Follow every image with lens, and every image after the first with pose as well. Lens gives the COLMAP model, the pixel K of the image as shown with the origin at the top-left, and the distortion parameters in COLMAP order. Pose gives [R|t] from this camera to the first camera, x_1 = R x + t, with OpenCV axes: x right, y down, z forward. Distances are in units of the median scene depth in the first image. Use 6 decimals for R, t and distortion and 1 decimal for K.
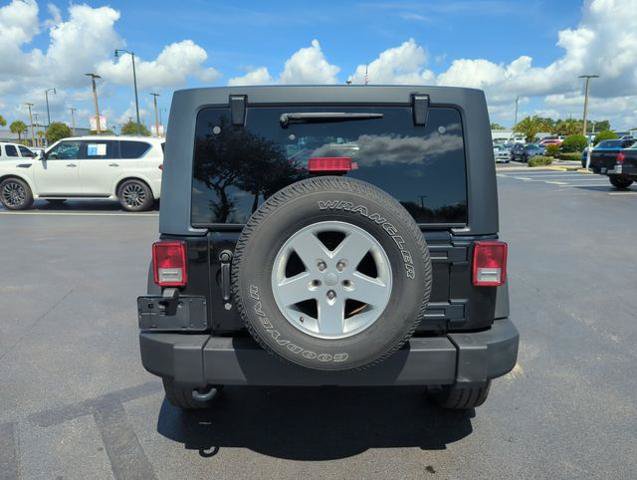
lens RADIAL K [[451.9, 0, 309.7], [0, 451.9, 237.0], [0, 0, 1]] dist [0.050233, -0.042751]
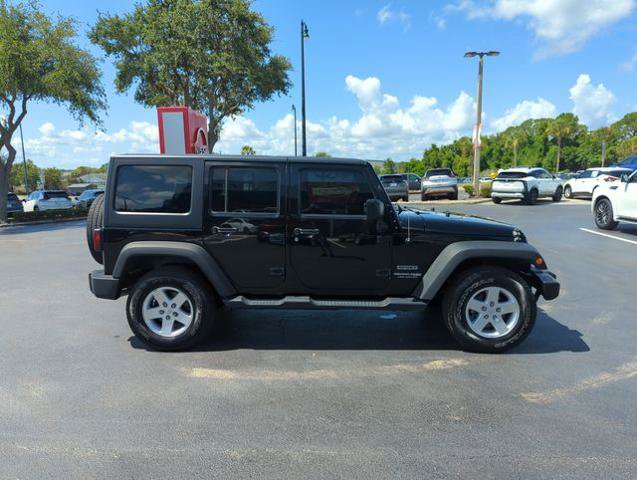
lens RADIAL K [[451.9, 0, 309.7], [0, 451.9, 237.0], [0, 0, 1]] dist [0.050233, -0.042751]
pose [[-0.028097, 0.145546, -0.988952, 0.432996], [-0.179354, 0.972554, 0.148228, -0.077294], [0.983383, 0.181537, -0.001221, 0.347247]]
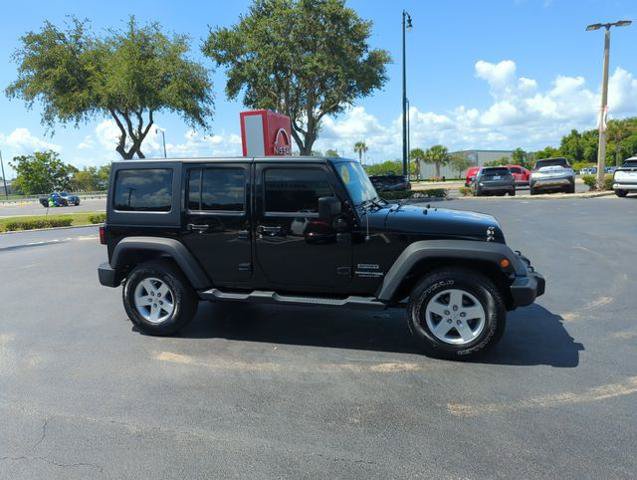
lens RADIAL K [[451.9, 0, 309.7], [0, 451.9, 237.0], [0, 0, 1]] dist [0.050233, -0.042751]
pose [[-0.287764, 0.152687, -0.945451, 0.420516], [-0.142282, 0.969438, 0.199867, -0.100375], [0.947073, 0.192035, -0.257245, 0.471197]]
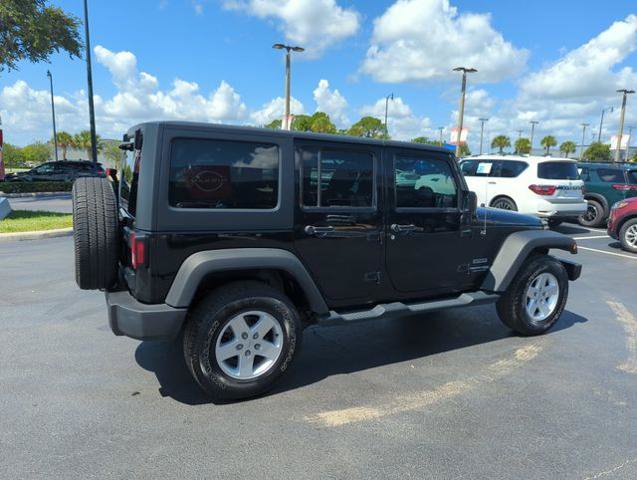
lens RADIAL K [[452.4, 0, 317.0], [0, 452.4, 237.2], [0, 0, 1]] dist [0.050132, -0.043044]
pose [[0.468401, 0.163596, -0.868238, 0.322023], [-0.198558, 0.977061, 0.076982, -0.033954], [0.860915, 0.136337, 0.490140, 0.141724]]
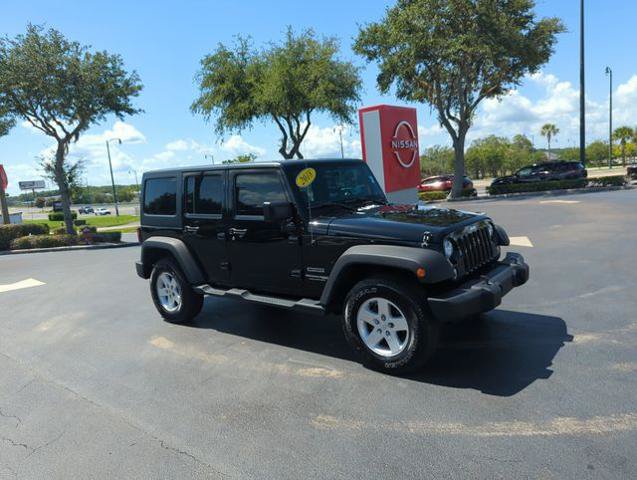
lens RADIAL K [[453.6, 0, 323.7], [0, 453.6, 241.4], [0, 0, 1]] dist [0.046991, -0.045687]
pose [[-0.611223, 0.169683, -0.773055, 0.341848], [-0.065155, 0.962645, 0.262812, -0.128669], [0.788772, 0.211005, -0.577335, 0.632929]]
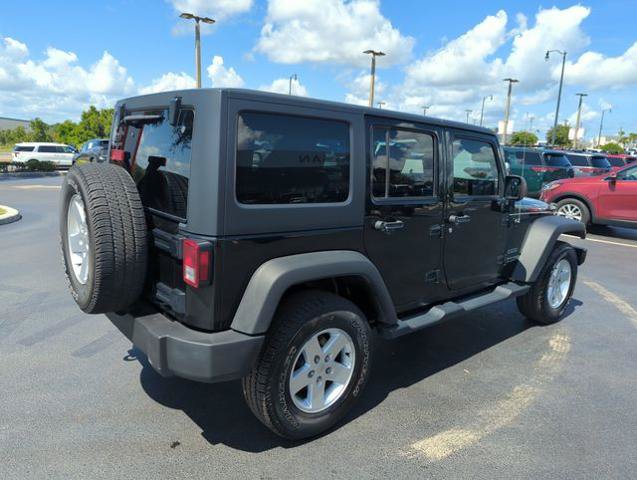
lens RADIAL K [[451.9, 0, 309.7], [0, 451.9, 237.0], [0, 0, 1]] dist [0.050233, -0.042751]
pose [[0.637659, 0.180144, -0.748959, 0.230238], [-0.186417, 0.979459, 0.076871, -0.021670], [0.747422, 0.090602, 0.658142, 0.094477]]
